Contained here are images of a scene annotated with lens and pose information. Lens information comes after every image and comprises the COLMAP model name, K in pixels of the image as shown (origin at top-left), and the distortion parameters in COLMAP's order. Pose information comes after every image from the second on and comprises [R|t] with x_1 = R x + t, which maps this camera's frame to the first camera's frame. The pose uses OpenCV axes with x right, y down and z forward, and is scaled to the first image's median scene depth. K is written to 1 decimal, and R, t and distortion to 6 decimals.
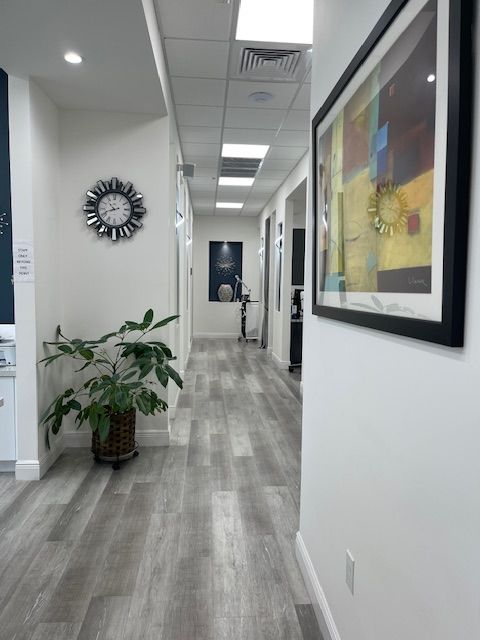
lens RADIAL K [[492.7, 0, 241.0], [0, 492.7, 322.6], [0, 0, 1]] dist [0.089504, -0.083982]
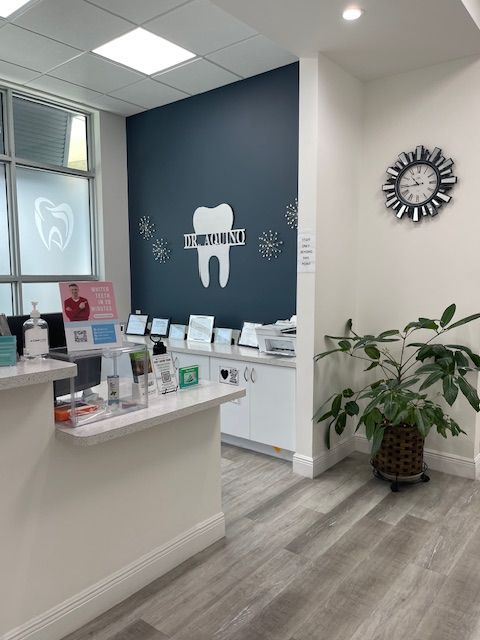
lens RADIAL K [[492.7, 0, 241.0], [0, 492.7, 322.6], [0, 0, 1]] dist [0.089504, -0.083982]
pose [[0.735207, 0.051173, -0.675908, 0.120487], [-0.041991, 0.998669, 0.029934, -0.007219], [0.676540, 0.006374, 0.736378, 0.193303]]
